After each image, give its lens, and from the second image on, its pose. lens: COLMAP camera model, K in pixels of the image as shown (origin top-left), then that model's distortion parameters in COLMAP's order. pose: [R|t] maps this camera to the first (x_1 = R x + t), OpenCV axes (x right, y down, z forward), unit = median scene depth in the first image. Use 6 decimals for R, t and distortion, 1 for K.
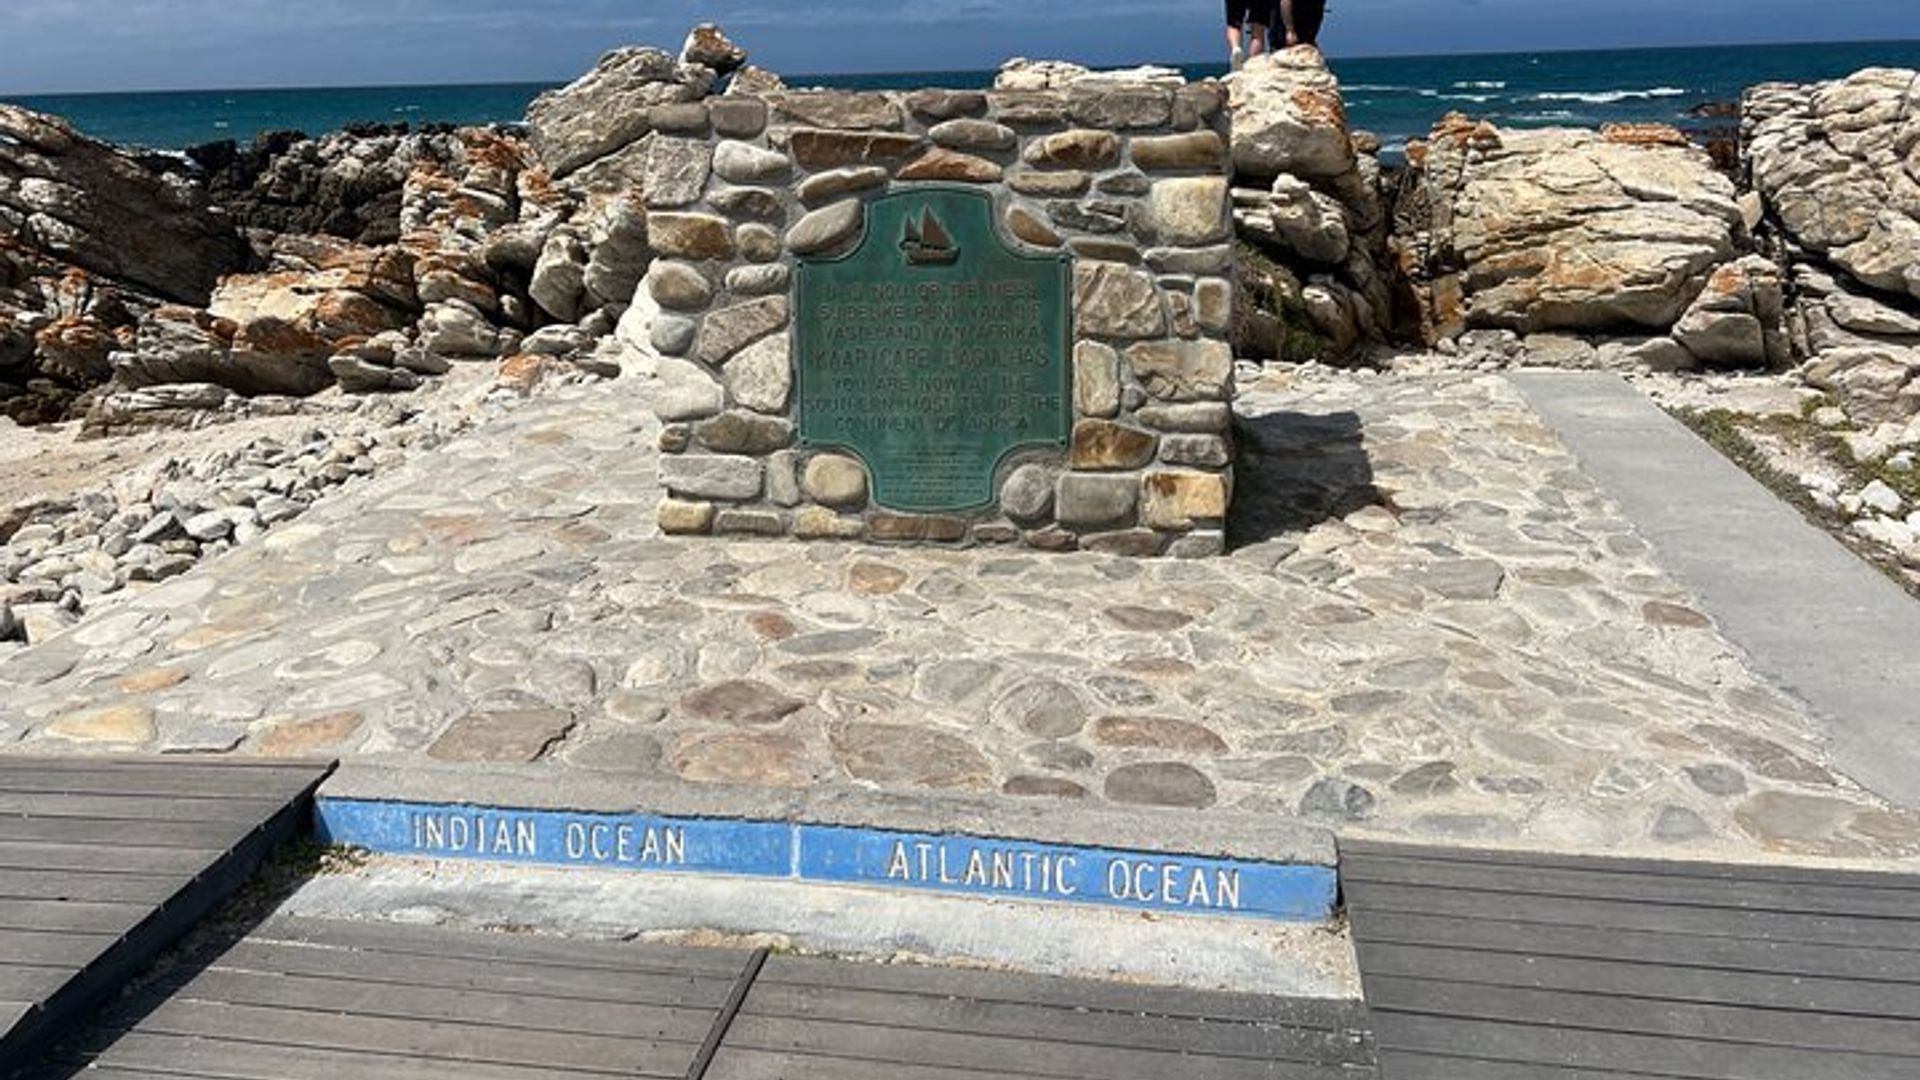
lens RADIAL K [[1438.8, 0, 947.0], [0, 1438.8, 530.6], [0, 0, 1]] dist [0.037640, -0.030340]
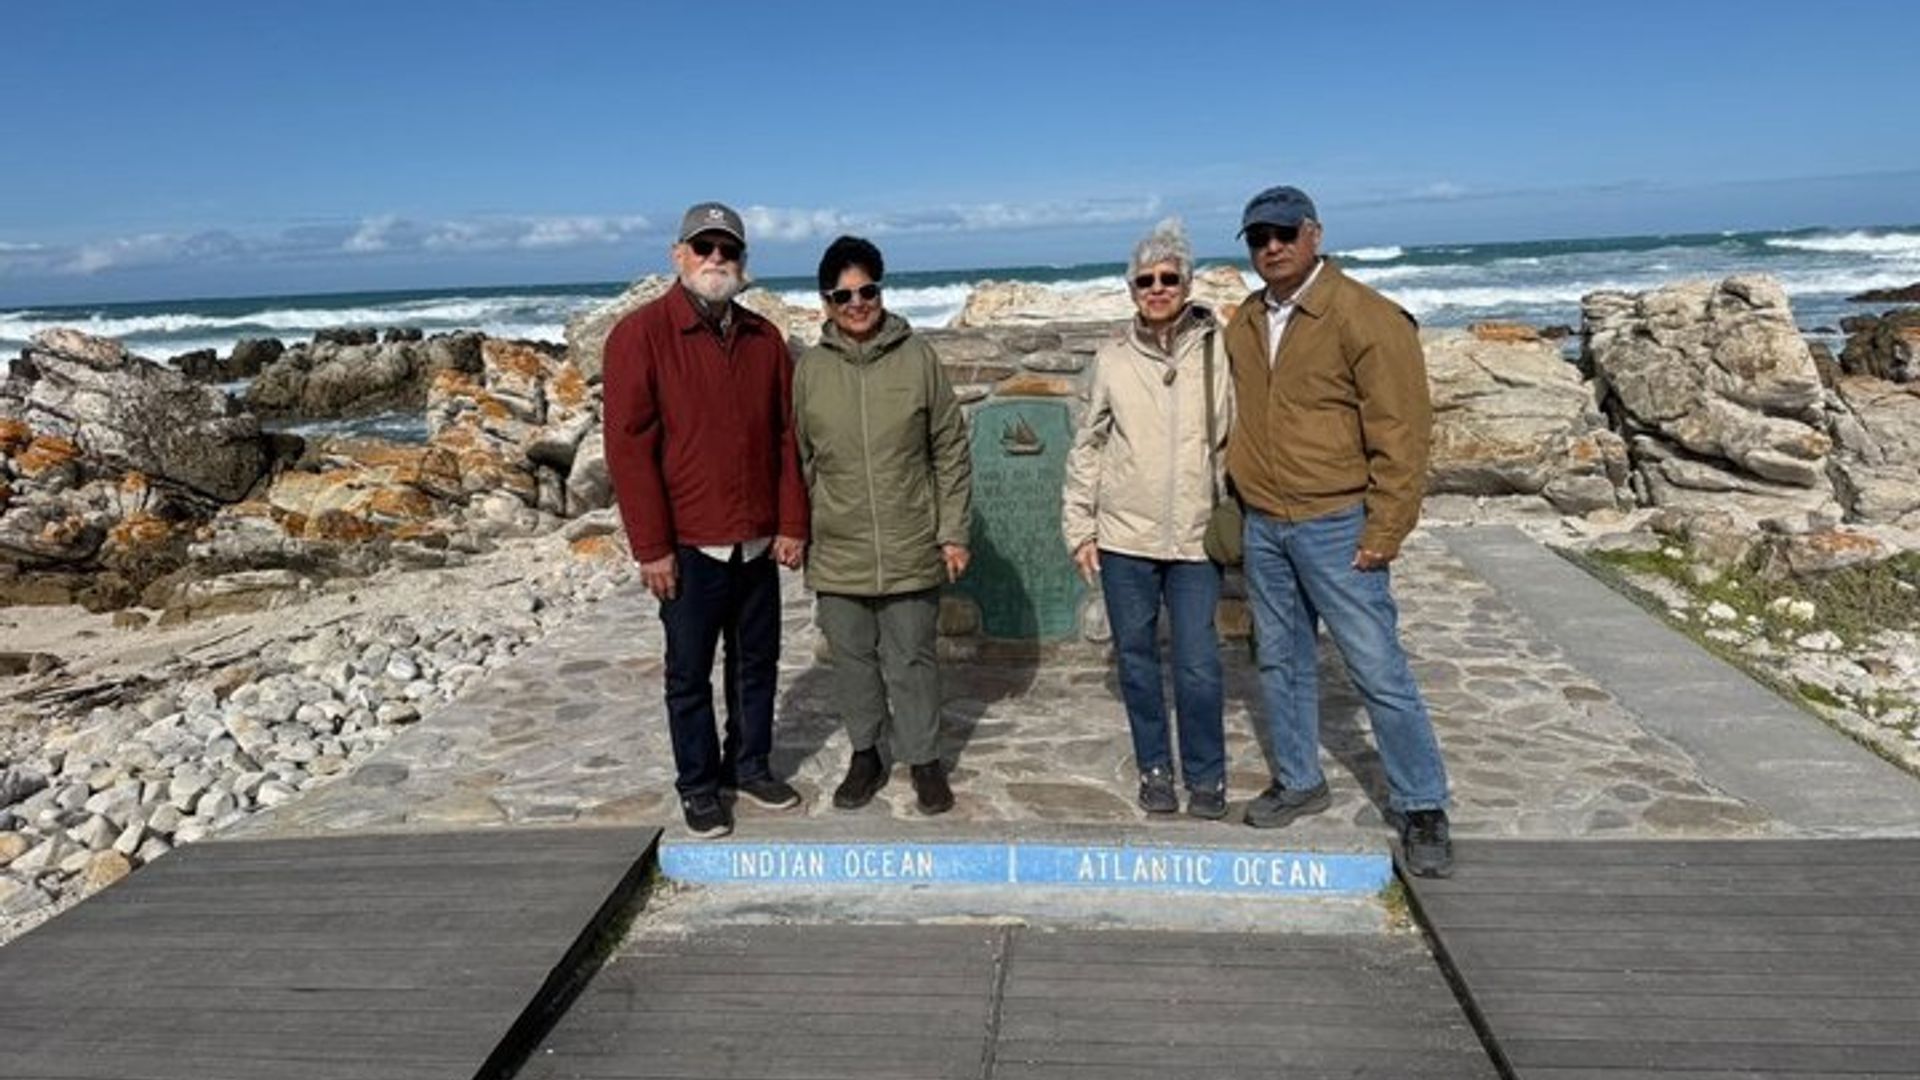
lens RADIAL K [[1336.8, 0, 951.5], [0, 1336.8, 545.2], [0, 0, 1]] dist [0.038133, -0.030504]
pose [[0.998120, -0.027039, 0.055003, -0.144875], [0.032823, 0.993702, -0.107137, 0.029853], [-0.051759, 0.108741, 0.992722, -0.225219]]
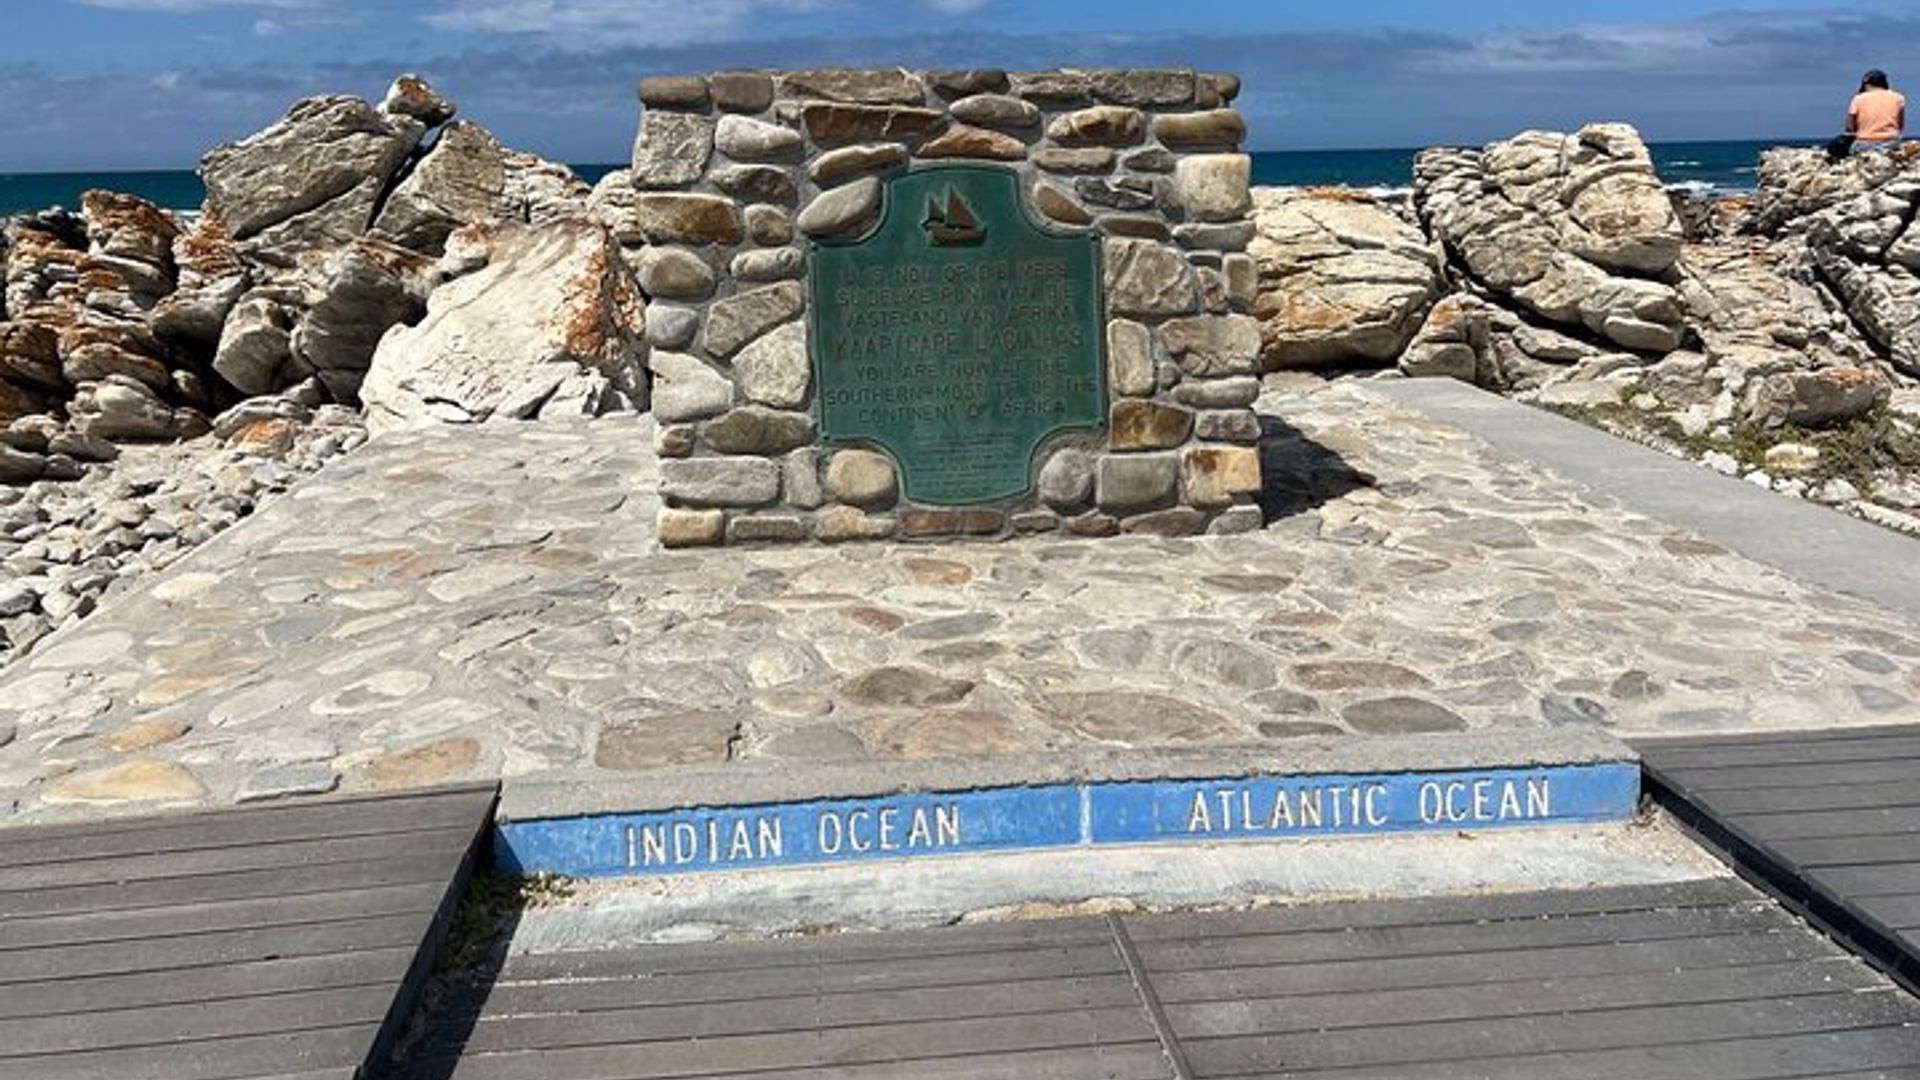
lens RADIAL K [[1438.8, 0, 967.1], [0, 1438.8, 550.0], [0, 0, 1]] dist [0.037640, -0.030340]
pose [[0.964682, -0.059544, 0.256600, -0.253416], [0.071600, 0.996713, -0.037892, 0.052660], [-0.253501, 0.054926, 0.965775, 0.078826]]
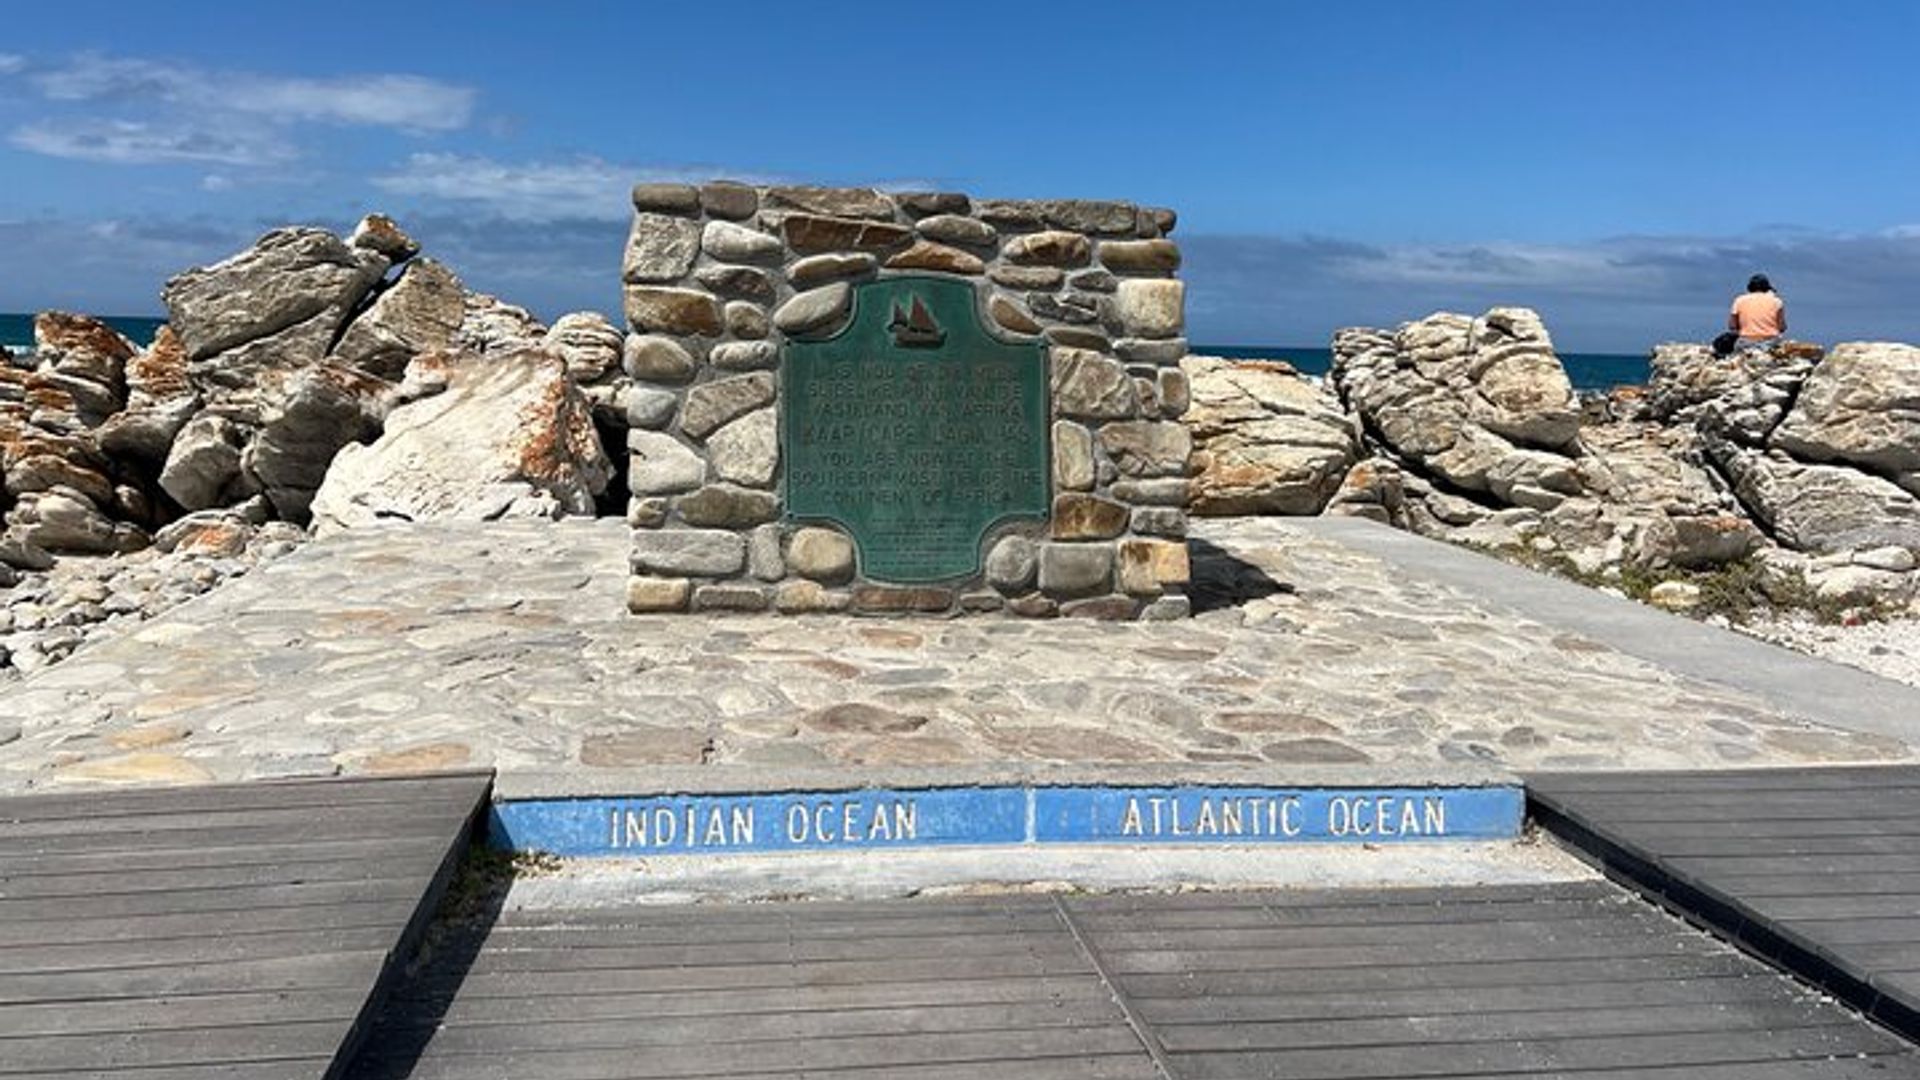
lens RADIAL K [[1438.8, 0, 956.2], [0, 1438.8, 560.8], [0, 0, 1]] dist [0.037640, -0.030340]
pose [[0.953481, 0.005923, 0.301395, -0.289501], [0.040083, 0.988438, -0.146230, 0.120136], [-0.298776, 0.151508, 0.942220, 0.023392]]
